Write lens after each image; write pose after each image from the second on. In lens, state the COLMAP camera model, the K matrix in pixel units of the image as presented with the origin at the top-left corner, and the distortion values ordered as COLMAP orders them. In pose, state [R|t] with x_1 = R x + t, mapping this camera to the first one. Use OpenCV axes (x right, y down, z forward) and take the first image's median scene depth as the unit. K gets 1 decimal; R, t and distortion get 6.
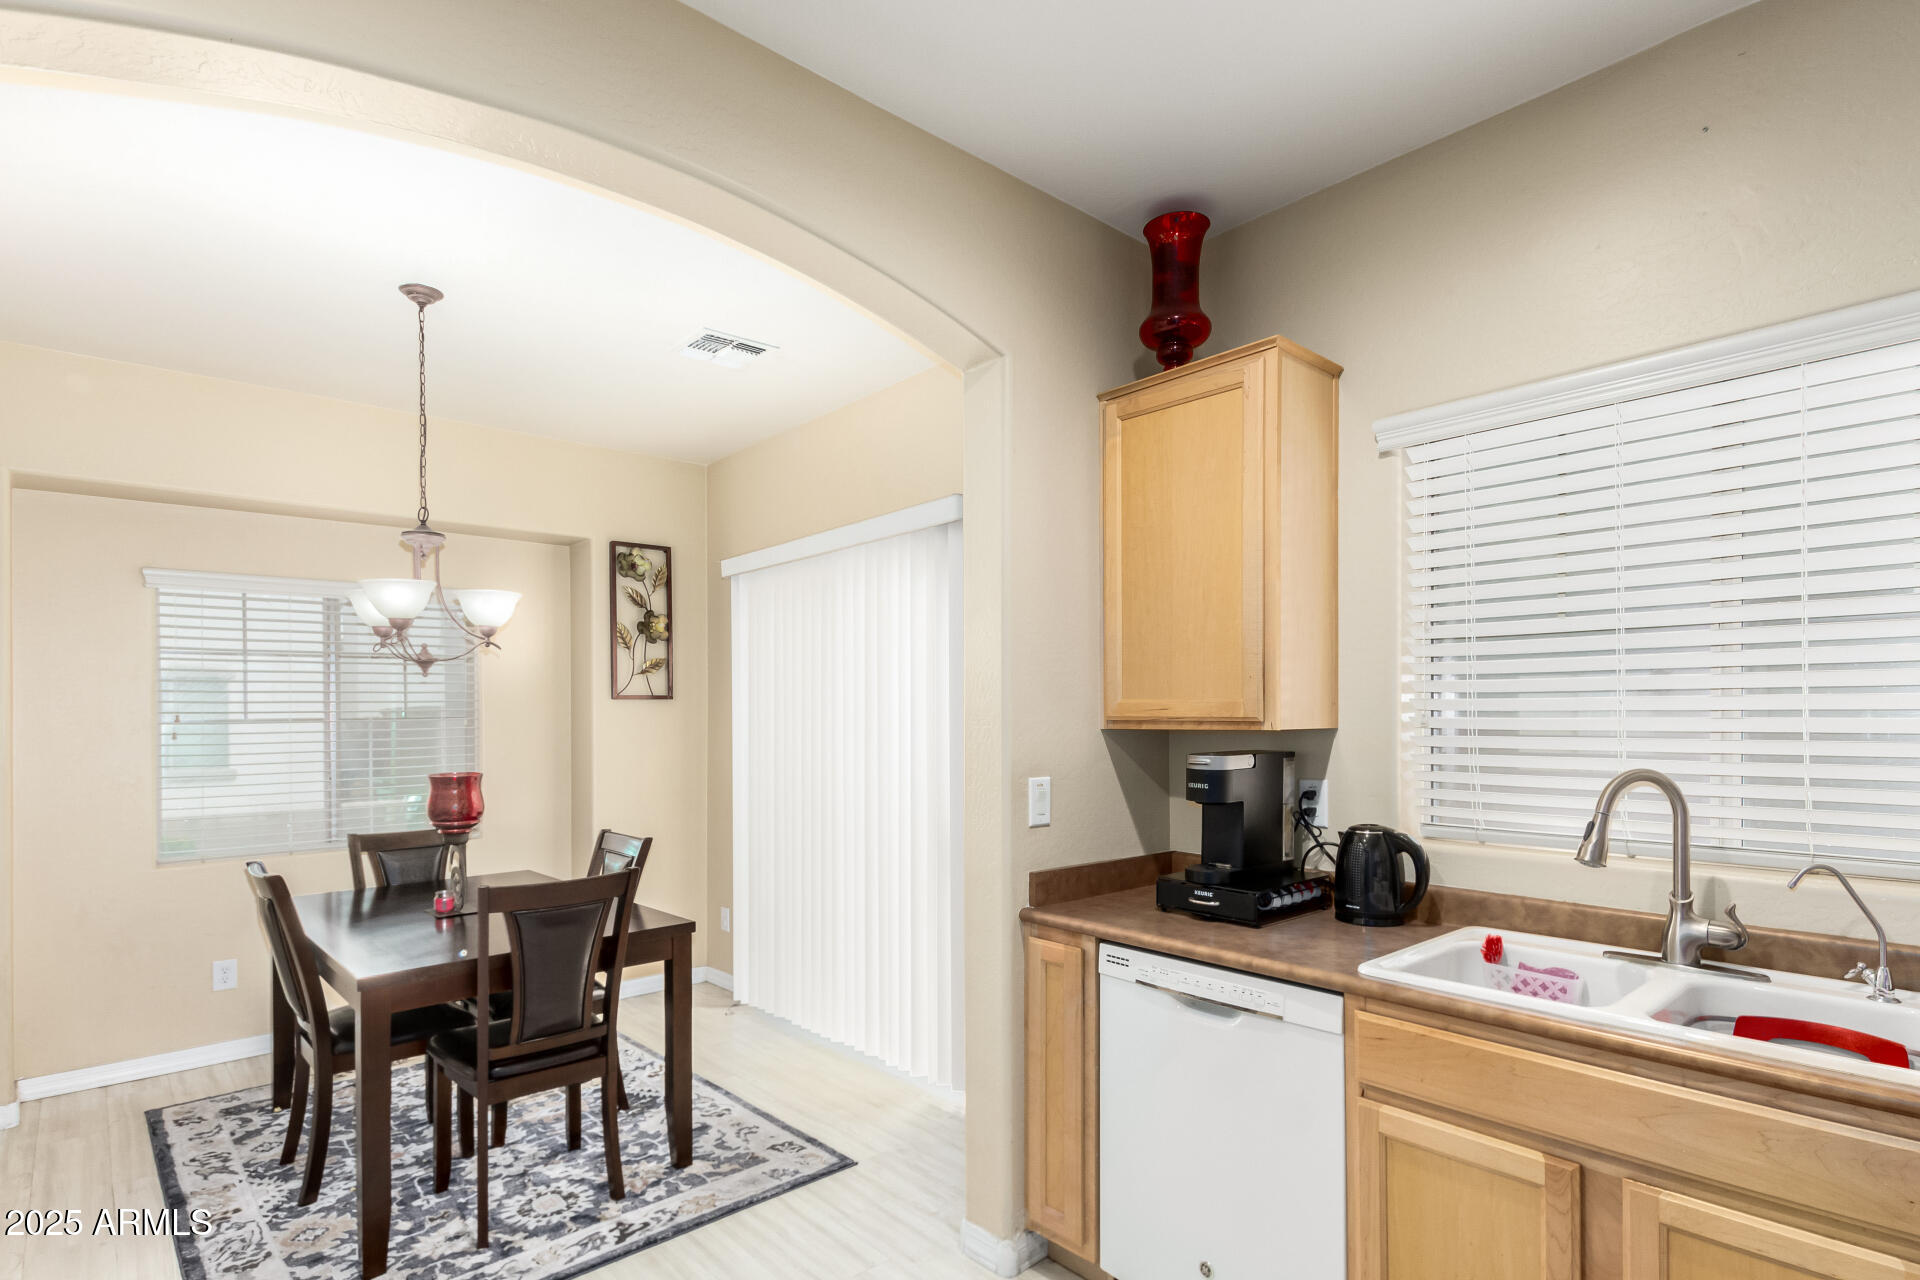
lens RADIAL K [[968.7, 0, 969.3], [0, 968.7, 708.5], [0, 0, 1]] dist [-0.004798, -0.000287]
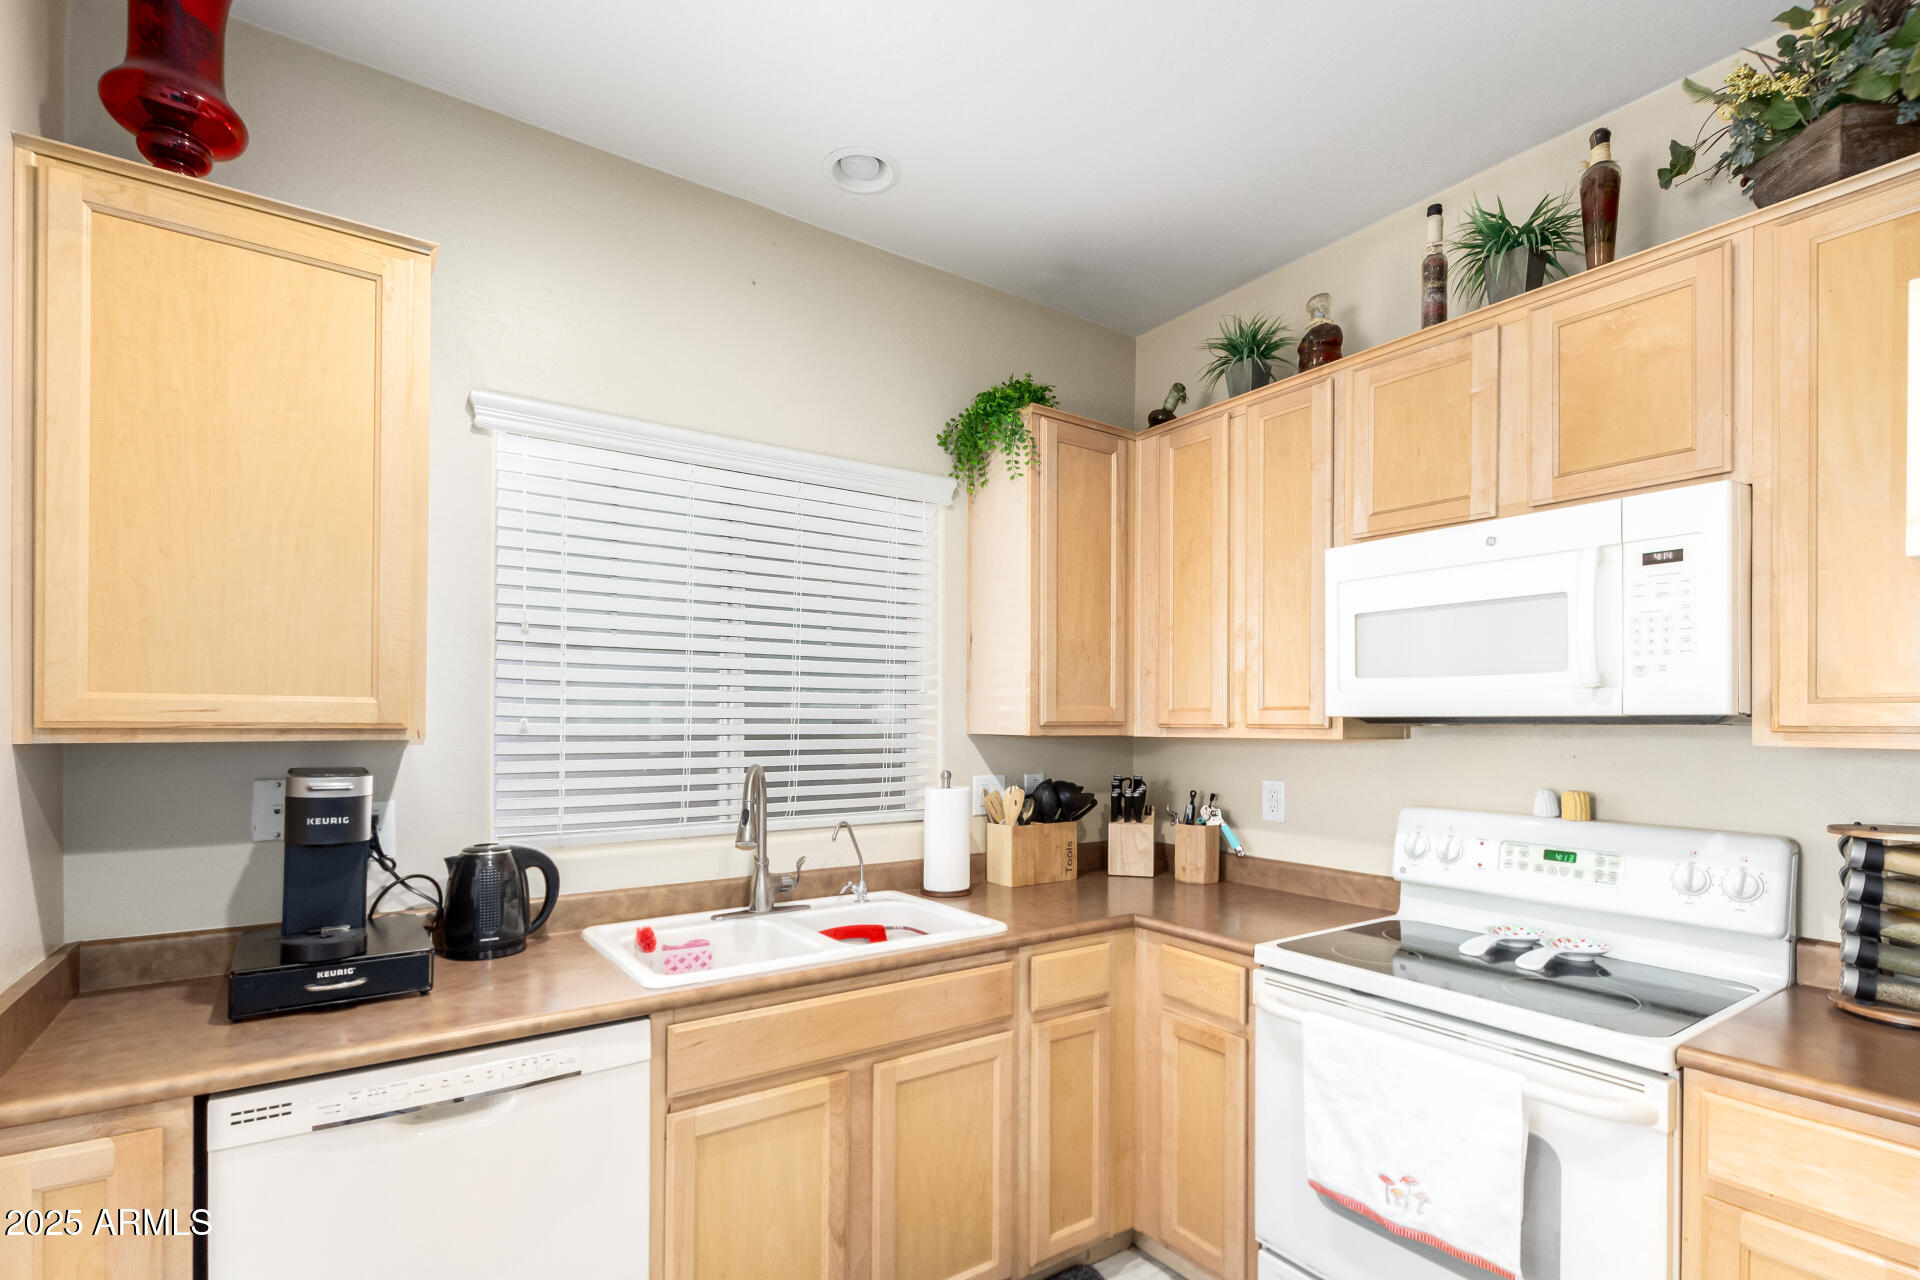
lens RADIAL K [[910.1, 0, 968.2], [0, 910.1, 717.6], [0, 0, 1]] dist [0.005556, -0.001222]
pose [[0.105972, 0.006384, 0.994349, -0.403261], [-0.011049, 0.999925, -0.005243, 0.003582], [-0.994308, -0.010431, 0.106035, 0.512240]]
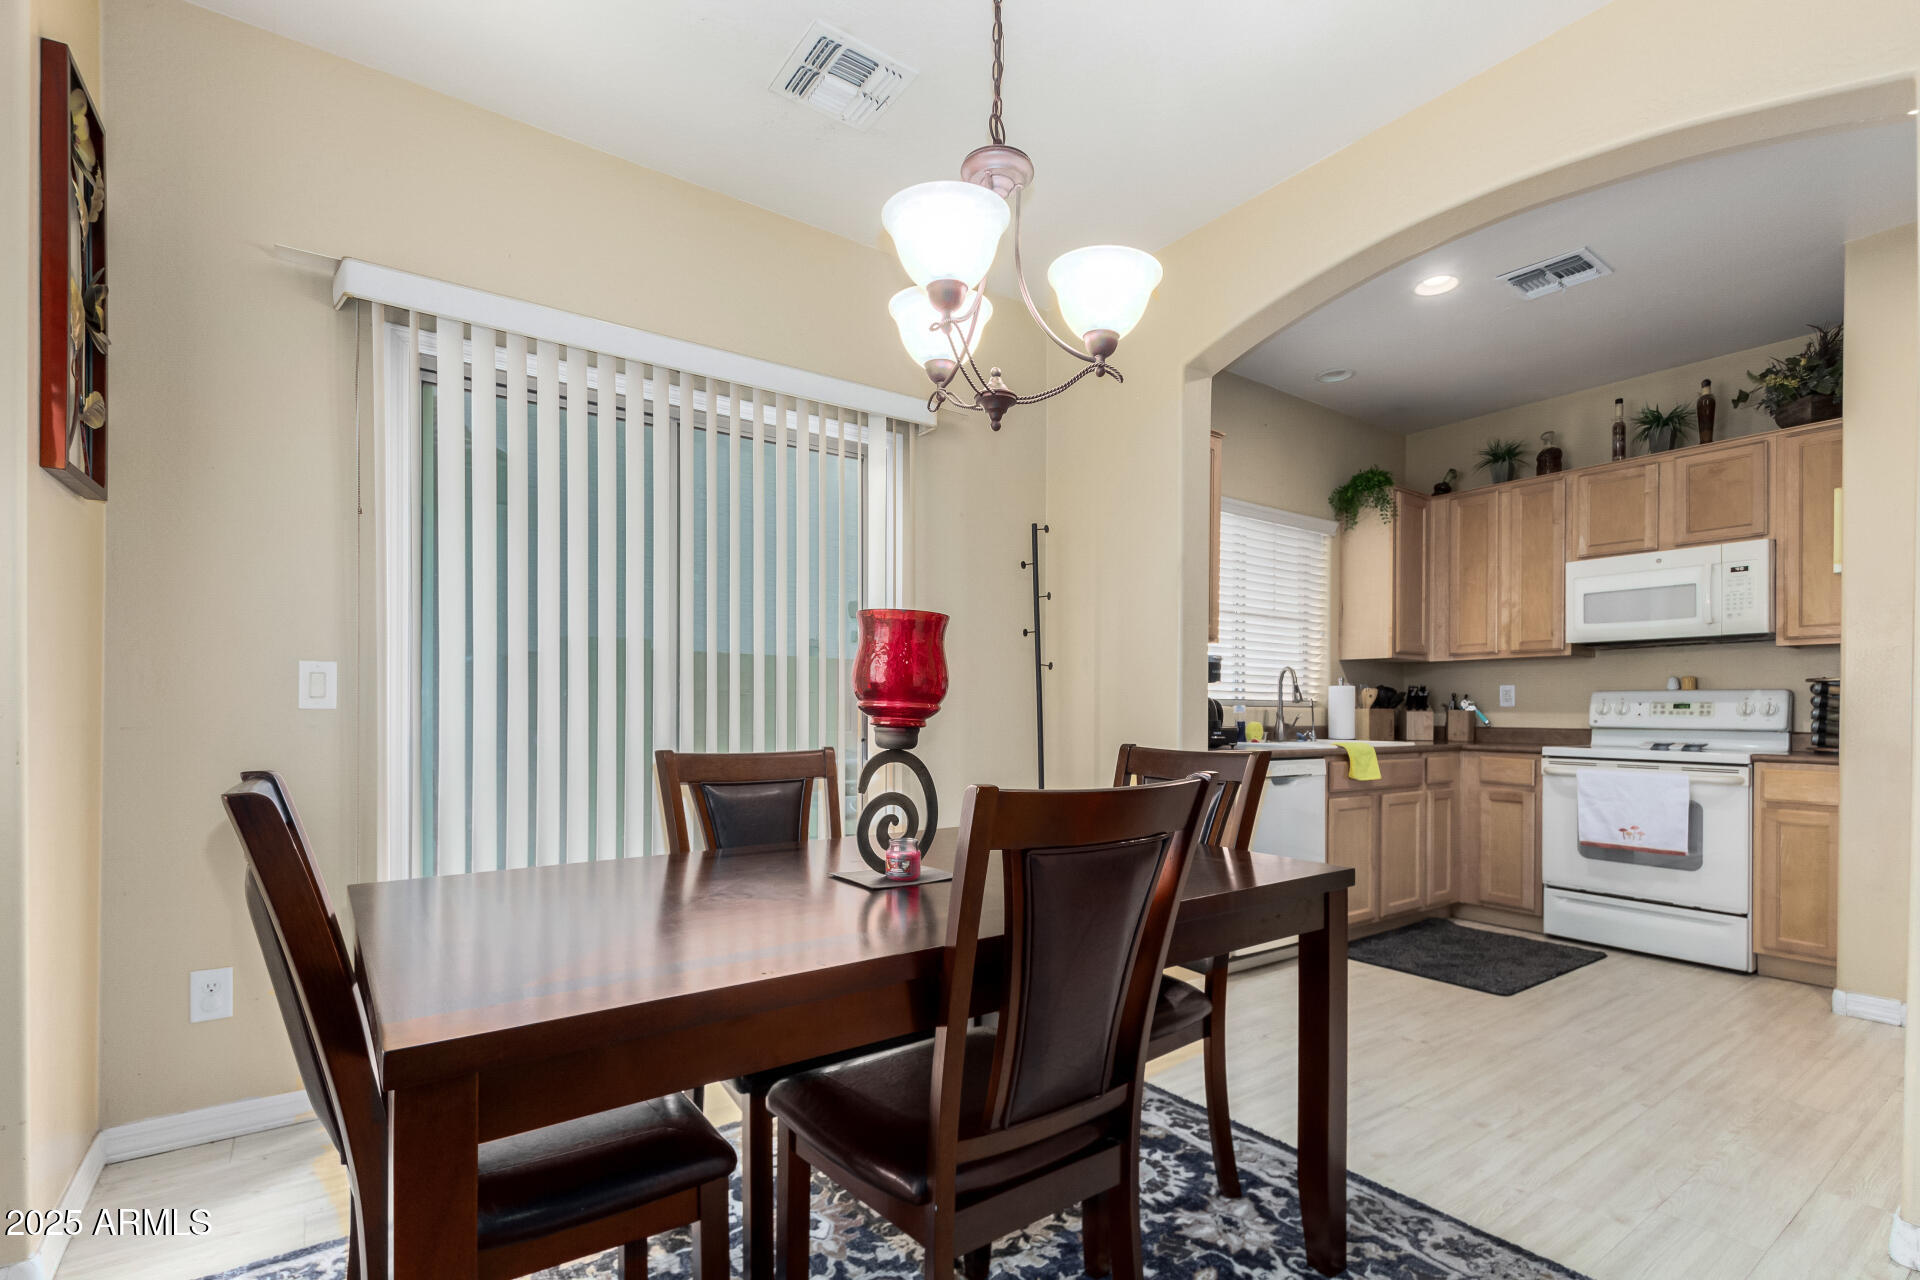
lens RADIAL K [[910.1, 0, 957.3], [0, 910.1, 709.9], [0, 0, 1]] dist [0.005556, -0.001222]
pose [[0.082864, 0.009698, 0.996514, -1.565266], [-0.014079, 0.999864, -0.008560, 0.184302], [-0.996461, -0.013320, 0.082989, 1.445942]]
